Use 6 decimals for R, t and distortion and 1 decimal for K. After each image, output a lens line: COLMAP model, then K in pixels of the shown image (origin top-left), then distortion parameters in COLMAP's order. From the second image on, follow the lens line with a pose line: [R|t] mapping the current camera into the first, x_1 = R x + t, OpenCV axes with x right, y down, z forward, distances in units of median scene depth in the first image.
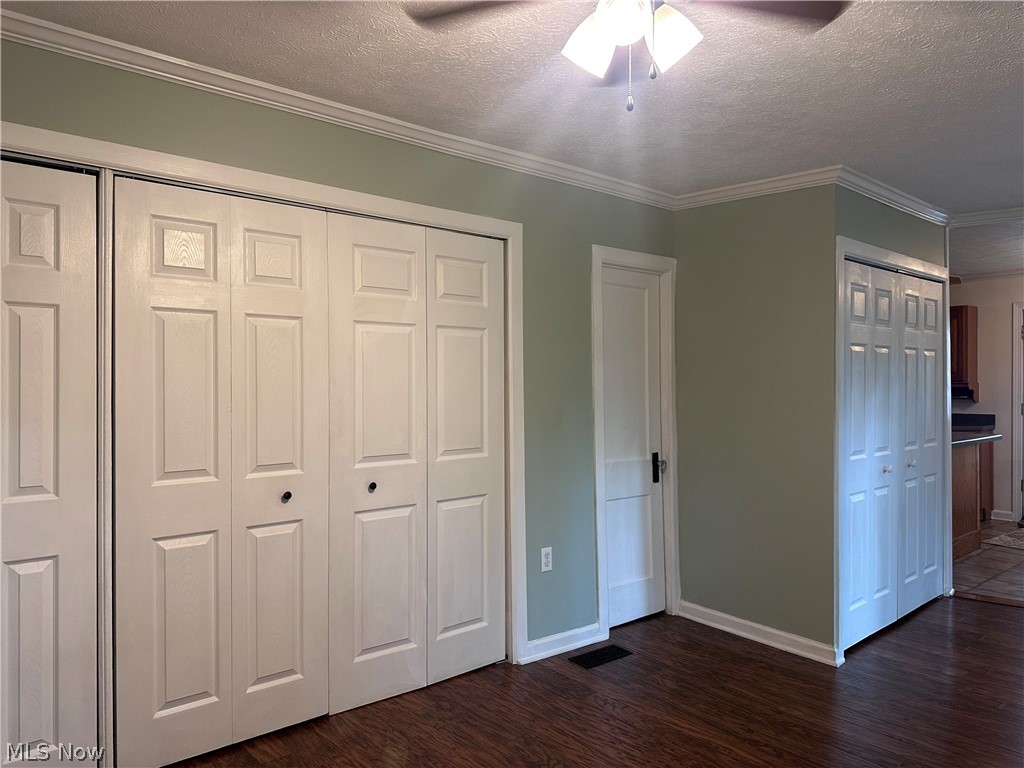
lens RADIAL K [[719.1, 0, 511.0], [0, 719.1, 375.0], [0, 0, 1]] dist [0.054022, -0.058081]
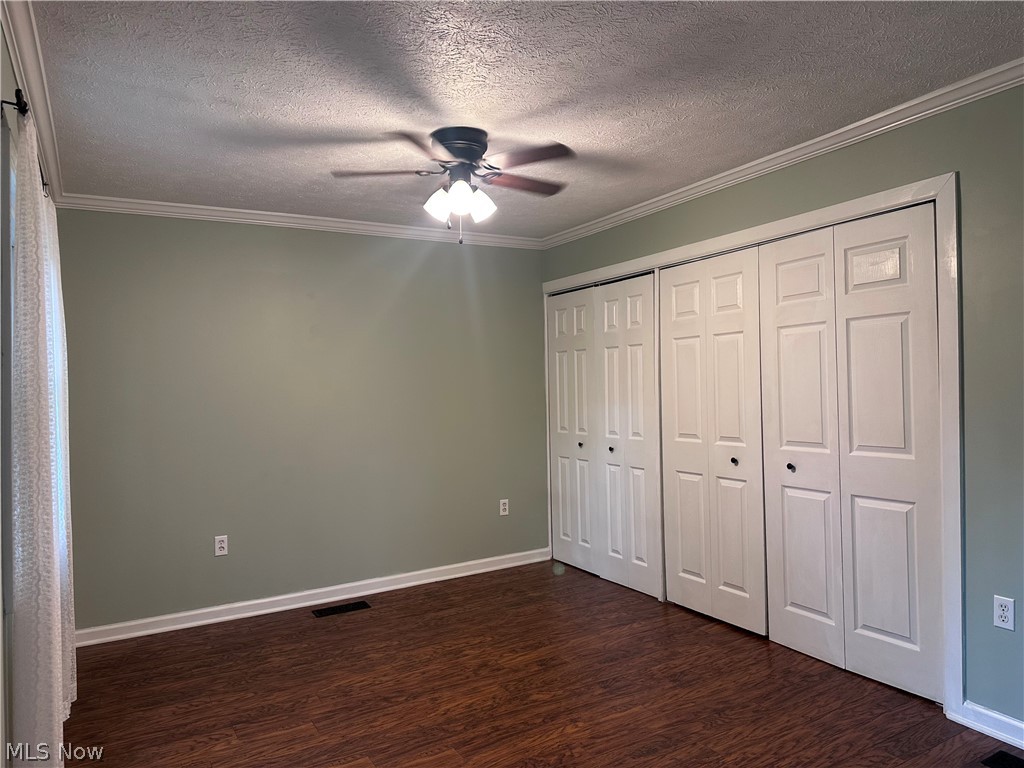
lens RADIAL K [[719.1, 0, 505.1], [0, 719.1, 388.1], [0, 0, 1]] dist [0.054022, -0.058081]
pose [[-0.192714, 0.007195, -0.981229, 1.012379], [0.031349, 0.999508, 0.001172, 0.011112], [0.980754, -0.030535, -0.192844, 0.750828]]
